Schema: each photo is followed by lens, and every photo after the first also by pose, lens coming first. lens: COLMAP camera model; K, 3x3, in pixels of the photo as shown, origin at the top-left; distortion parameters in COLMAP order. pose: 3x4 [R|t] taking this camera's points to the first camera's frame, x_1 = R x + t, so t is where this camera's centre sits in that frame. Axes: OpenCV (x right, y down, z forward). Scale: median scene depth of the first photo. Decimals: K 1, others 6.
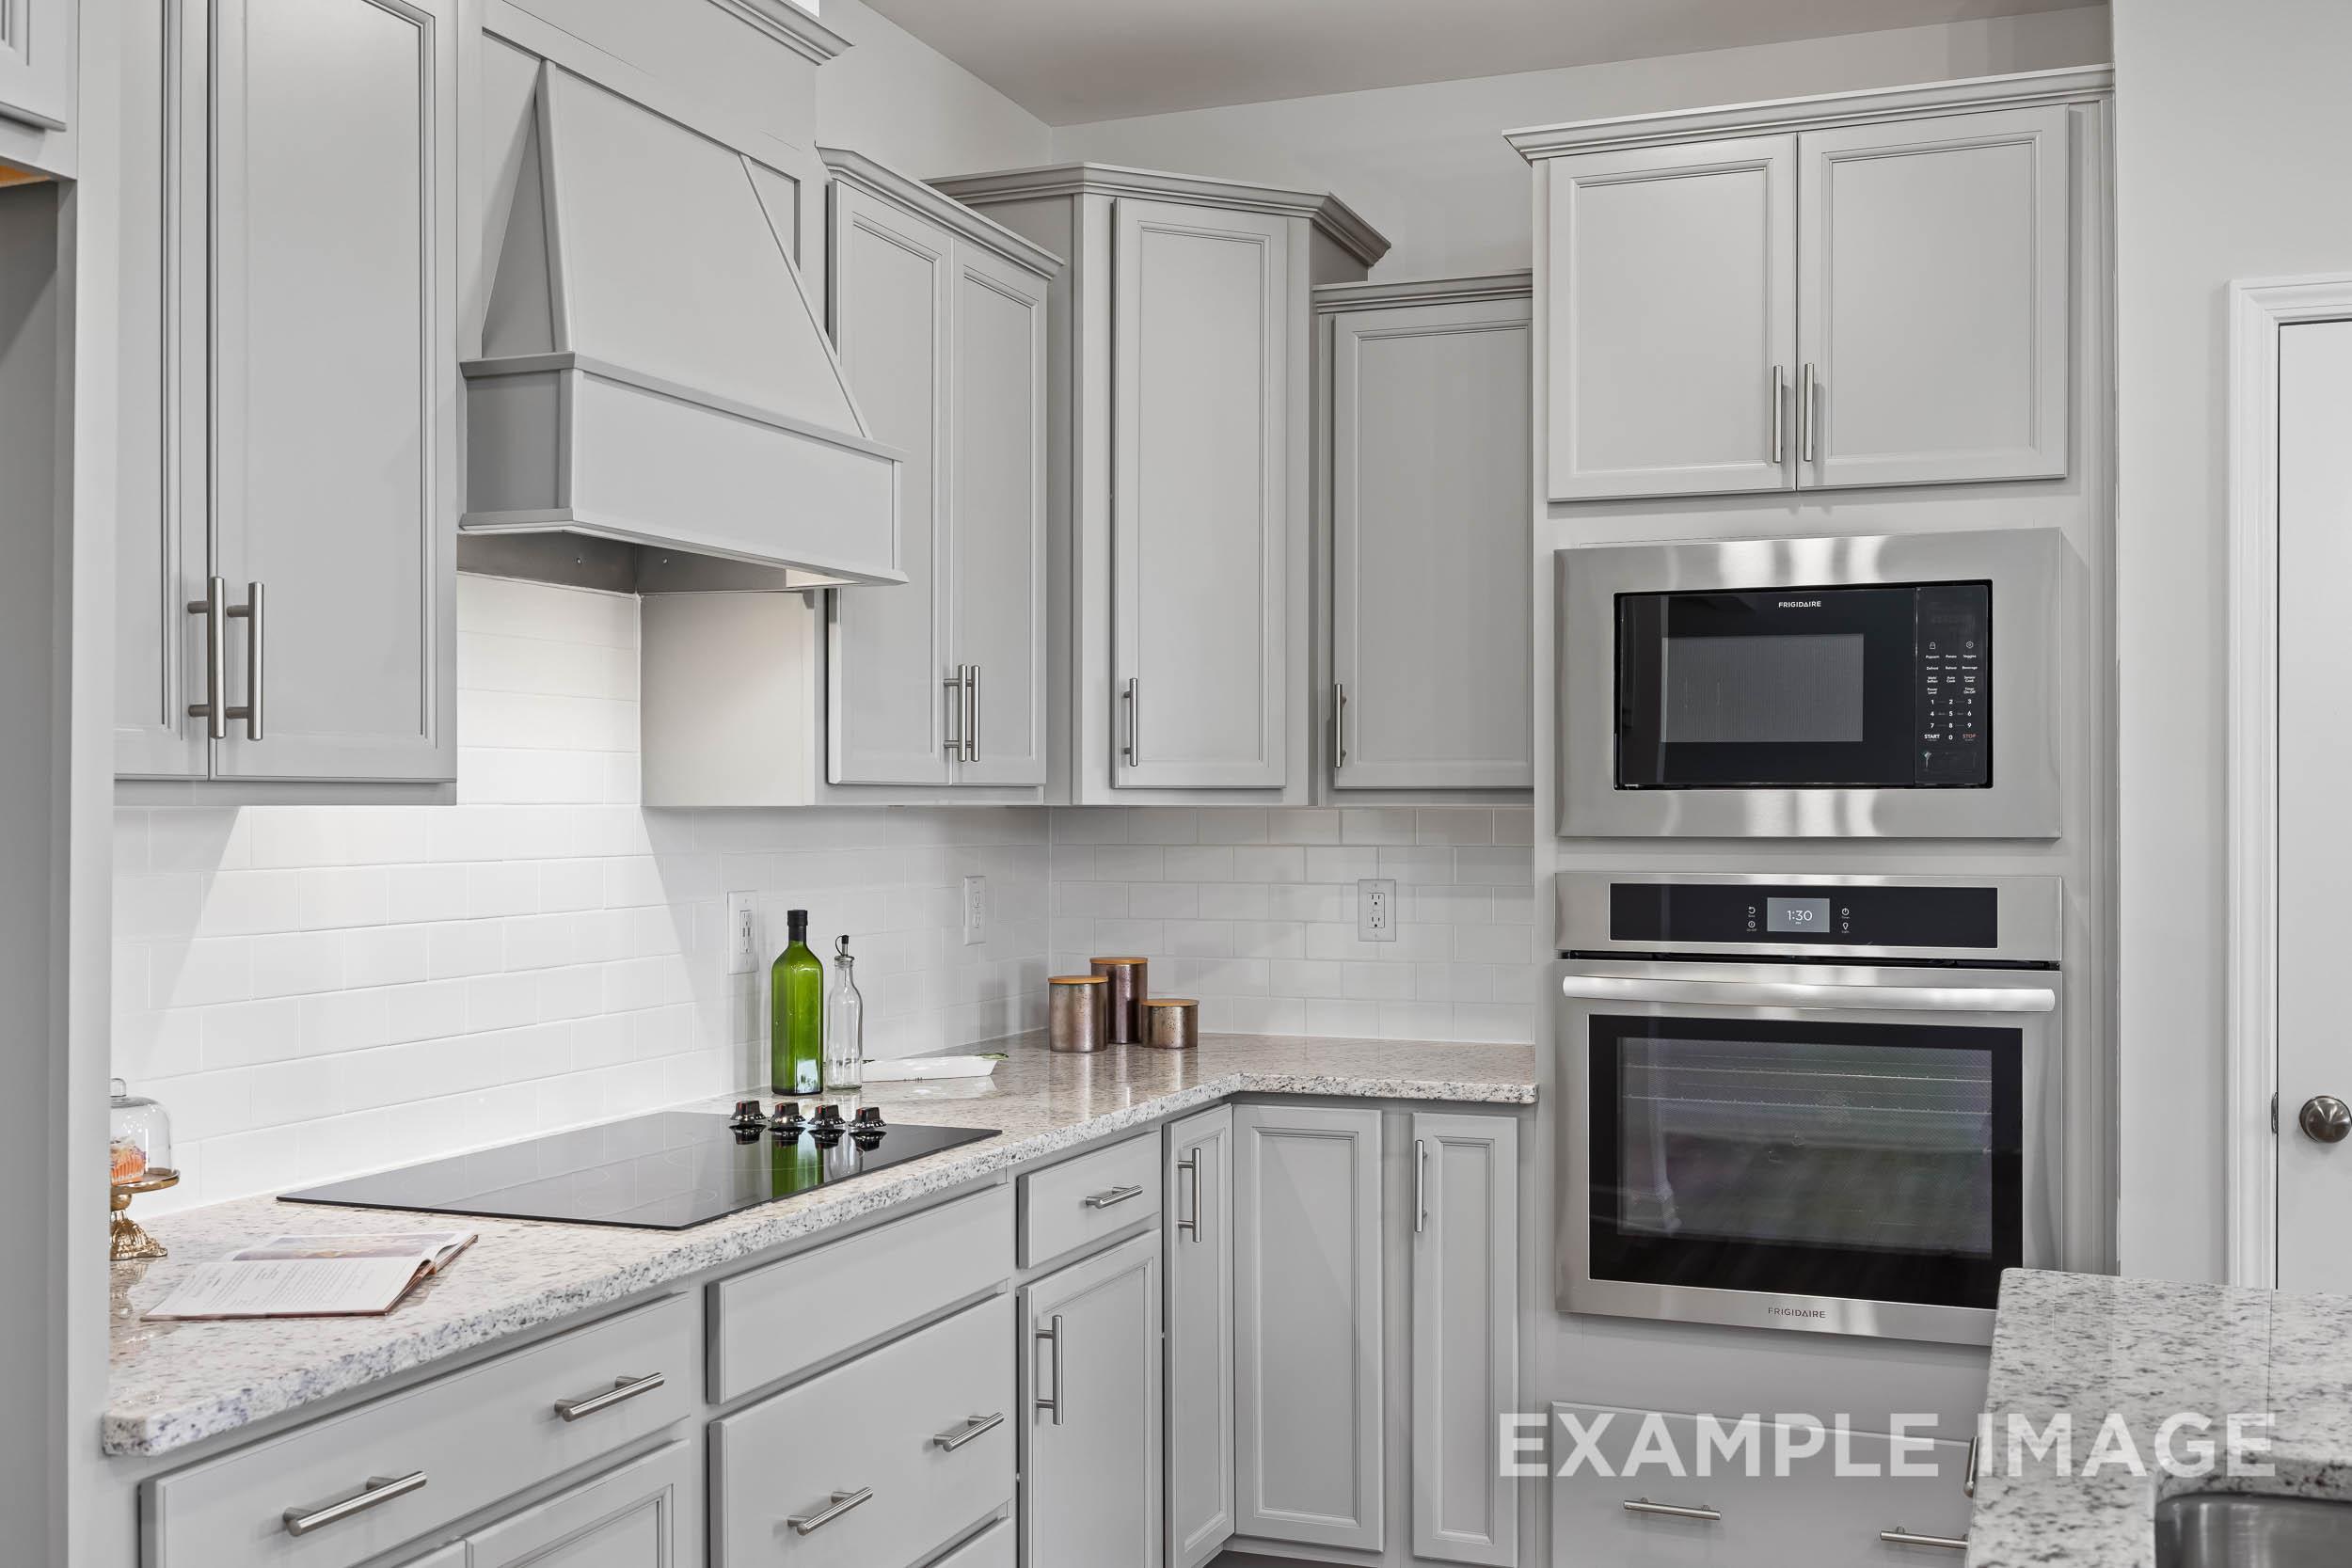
lens RADIAL K [[2242.6, 0, 1176.0], [0, 2242.6, 784.0], [0, 0, 1]] dist [0.001294, -0.001803]
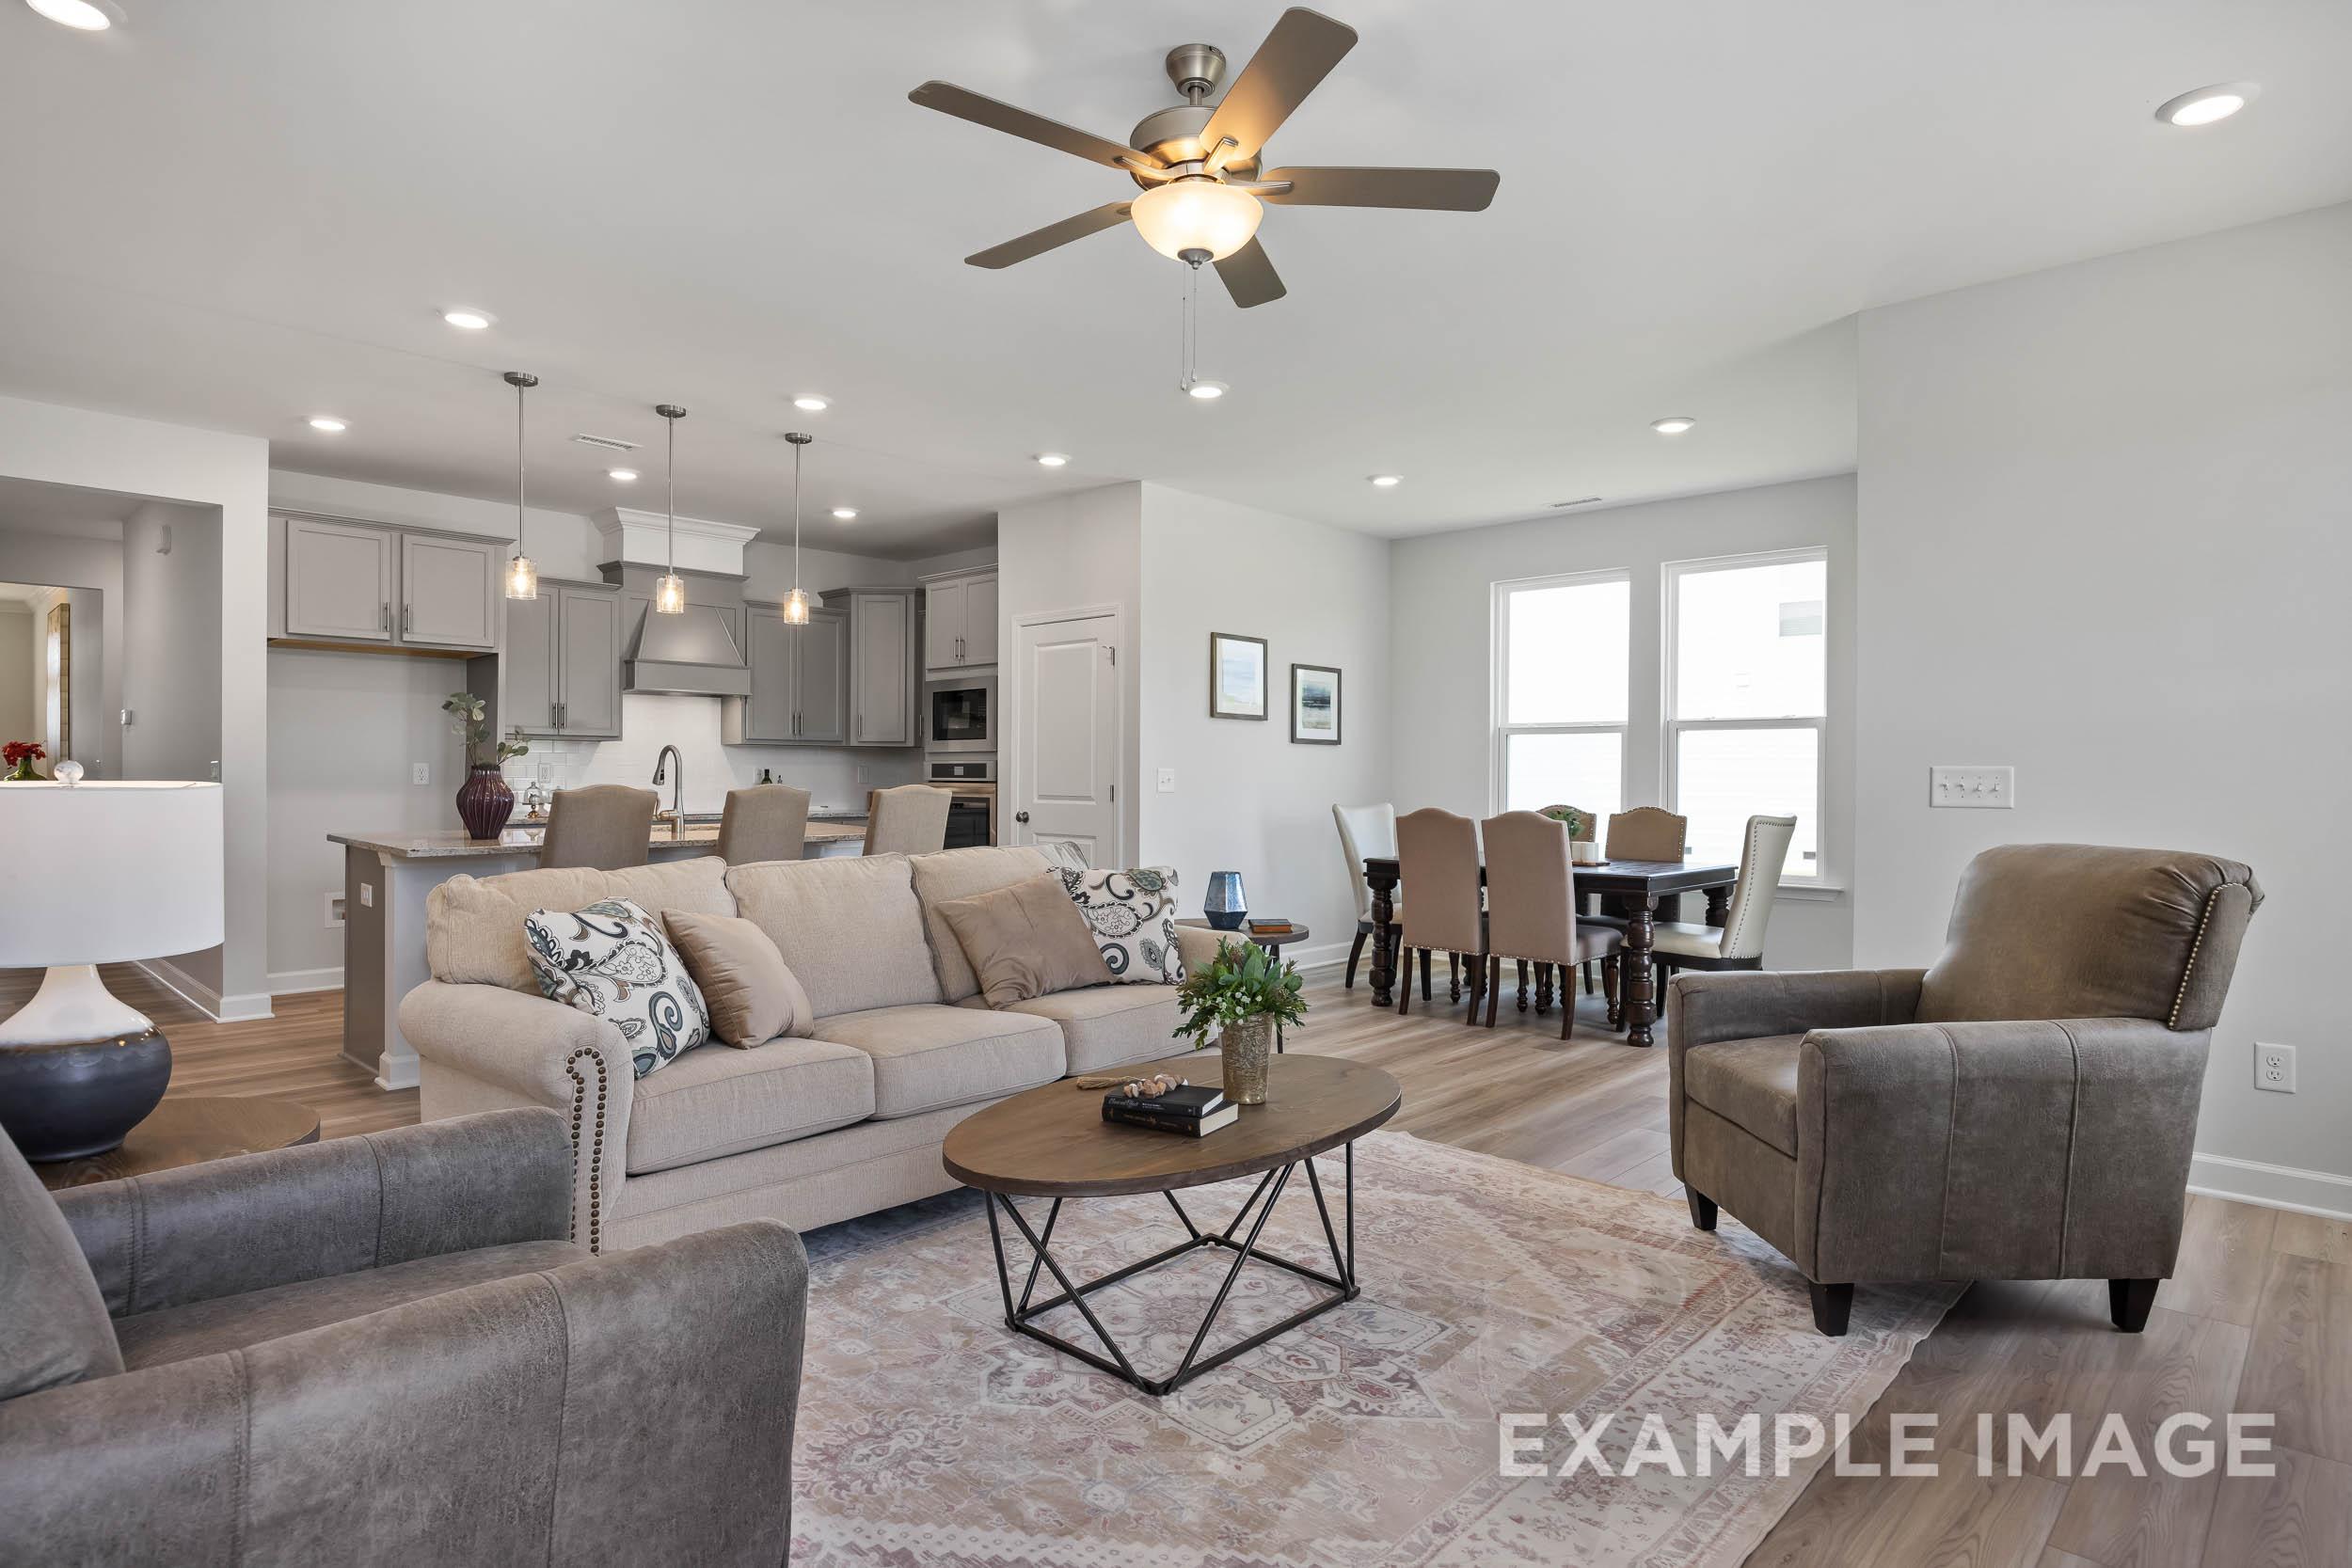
lens RADIAL K [[1244.7, 0, 1176.0], [0, 1244.7, 784.0], [0, 0, 1]] dist [-0.000220, 0.000057]
pose [[0.927661, 0.008463, -0.373329, 1.428059], [-0.003192, 0.999886, 0.014734, 0.045671], [0.373411, -0.012477, 0.927582, -0.913033]]
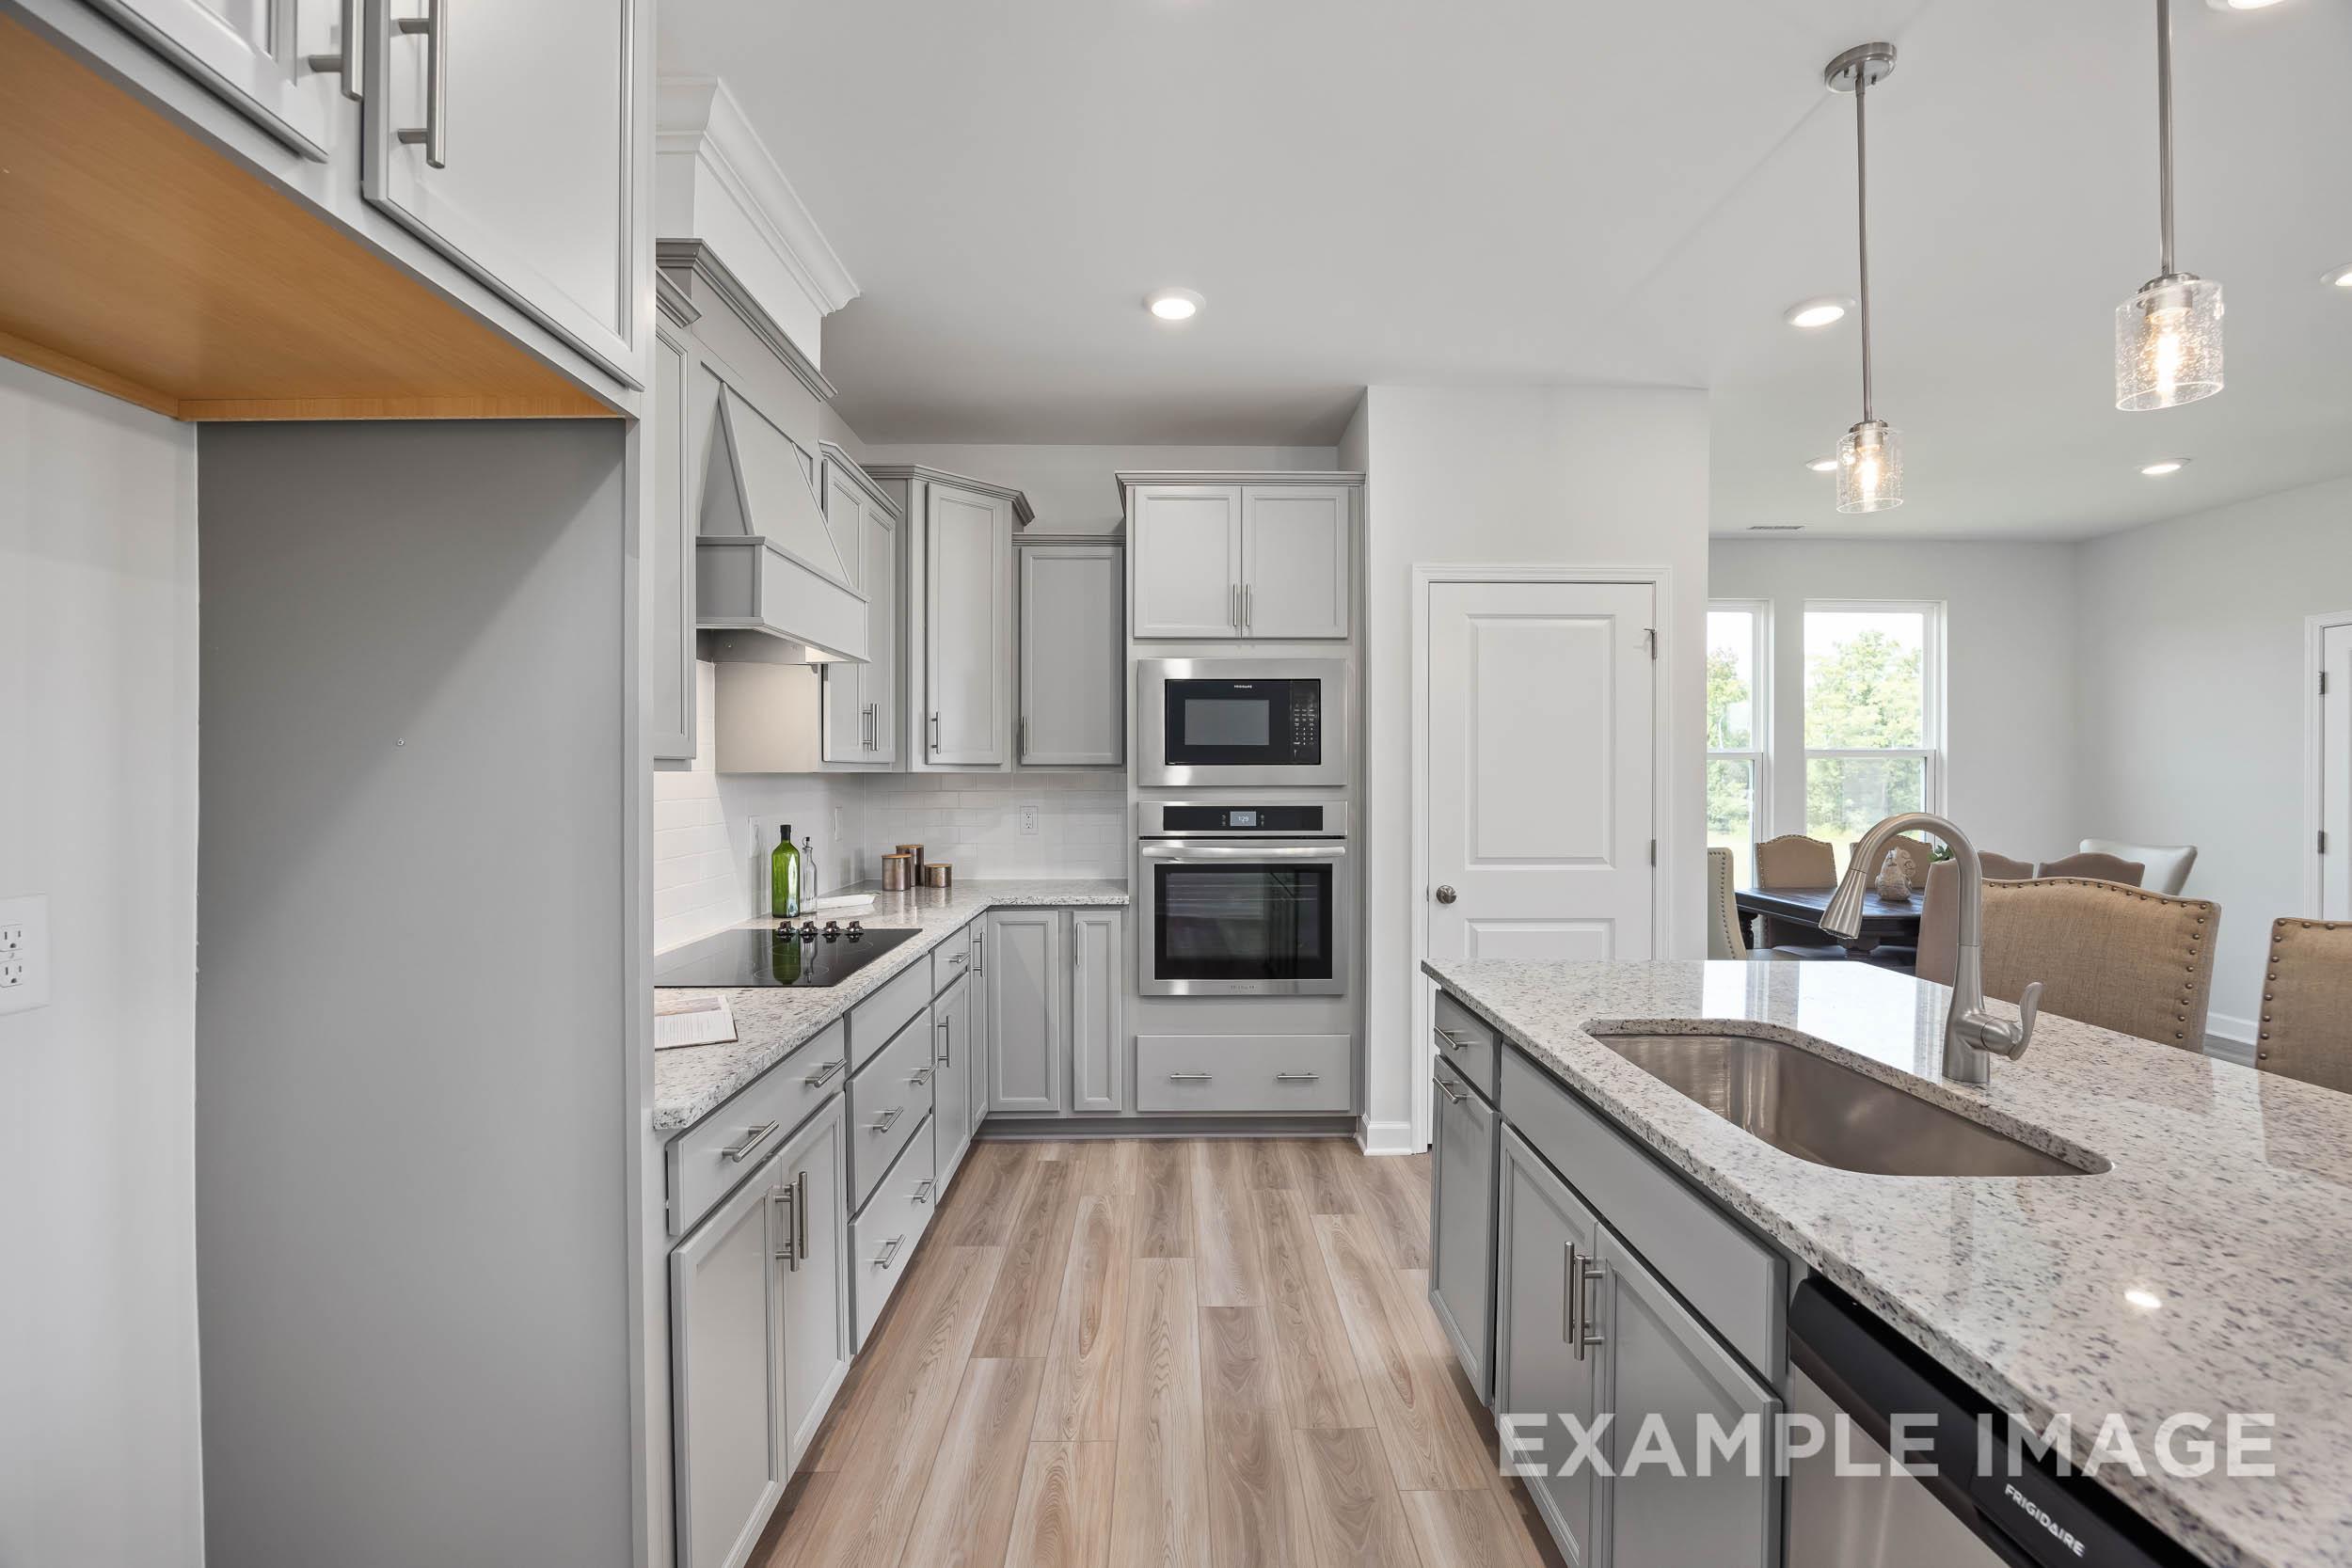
lens RADIAL K [[1006.7, 0, 1172.7], [0, 1006.7, 769.7], [0, 0, 1]] dist [-0.021816, 0.000020]
pose [[0.928088, 0.000659, 0.372360, -0.176752], [-0.002824, 0.999982, 0.005269, 0.001700], [-0.372350, -0.005941, 0.928074, 0.046209]]
